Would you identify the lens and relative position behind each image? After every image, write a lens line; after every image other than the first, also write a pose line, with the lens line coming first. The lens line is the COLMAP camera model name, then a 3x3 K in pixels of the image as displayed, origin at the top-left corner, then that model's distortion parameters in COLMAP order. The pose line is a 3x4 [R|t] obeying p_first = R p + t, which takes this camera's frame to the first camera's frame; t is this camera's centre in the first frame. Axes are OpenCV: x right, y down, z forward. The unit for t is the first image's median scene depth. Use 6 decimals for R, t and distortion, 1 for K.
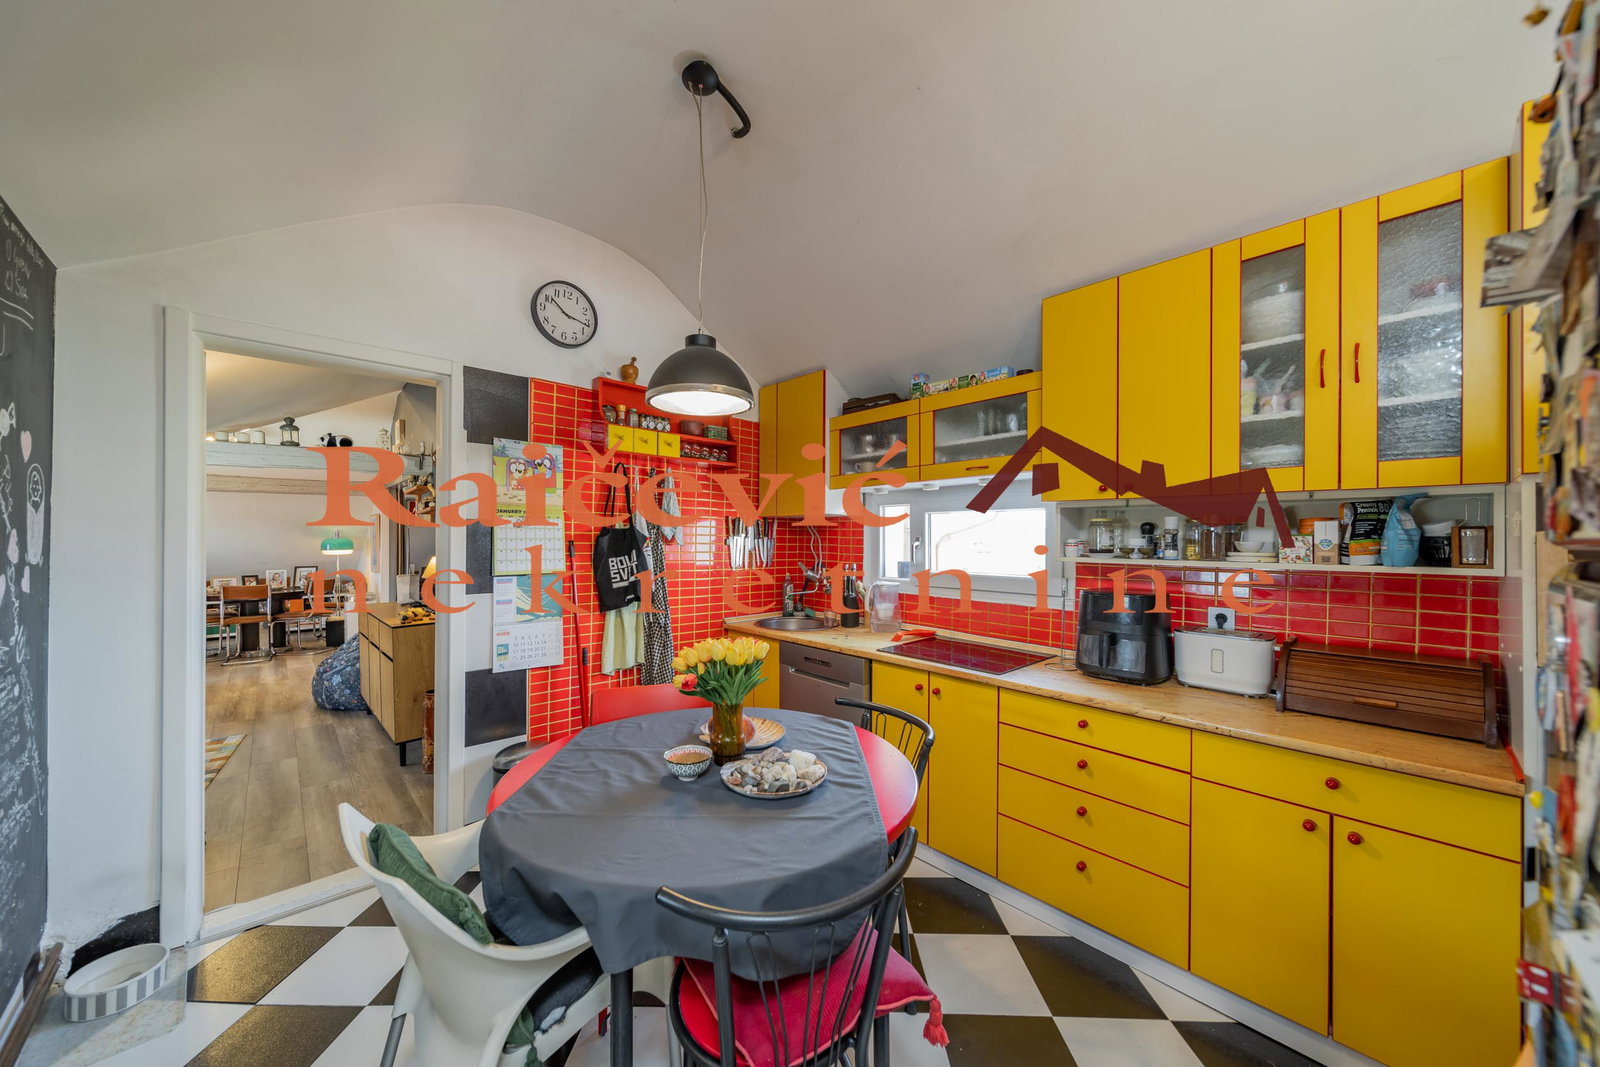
lens RADIAL K [[583.9, 0, 805.0], [0, 583.9, 538.1], [0, 0, 1]] dist [0.002961, 0.000189]
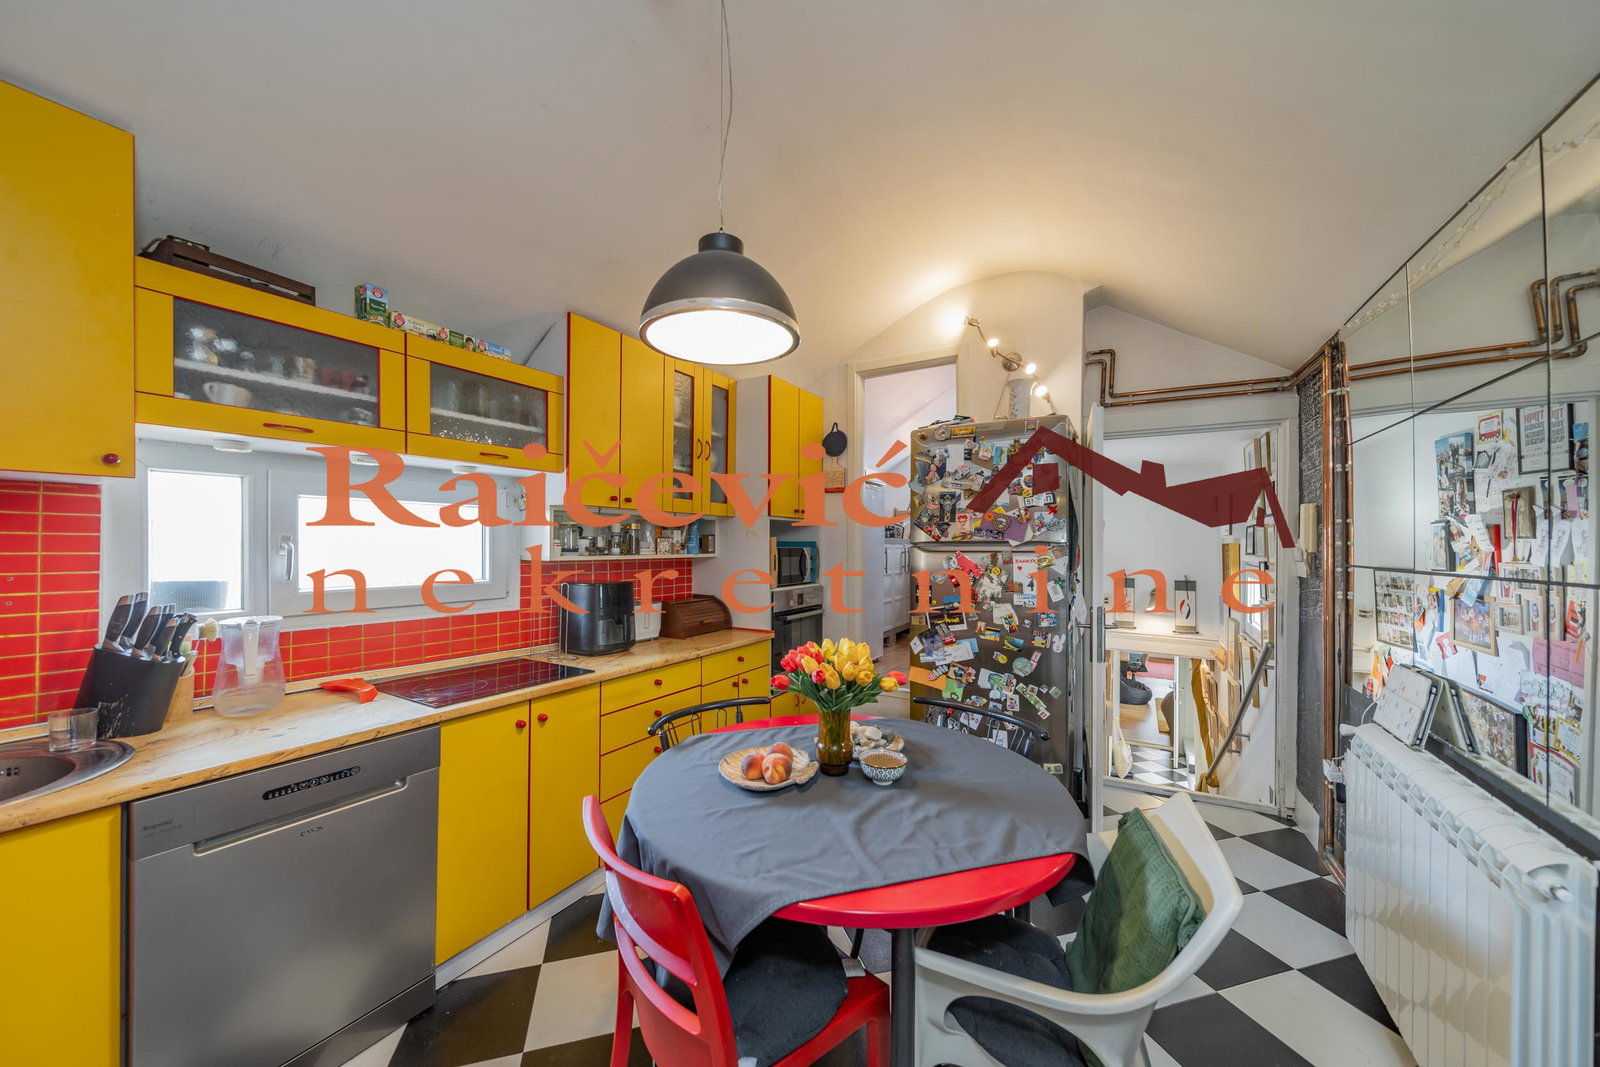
lens RADIAL K [[562.4, 0, 793.7], [0, 562.4, 540.6], [0, 0, 1]] dist [-0.000197, -0.000209]
pose [[-0.292264, 0.000936, 0.956337, -0.820727], [-0.005085, 0.999984, -0.002533, 0.005346], [-0.956324, -0.005603, -0.292255, 1.098997]]
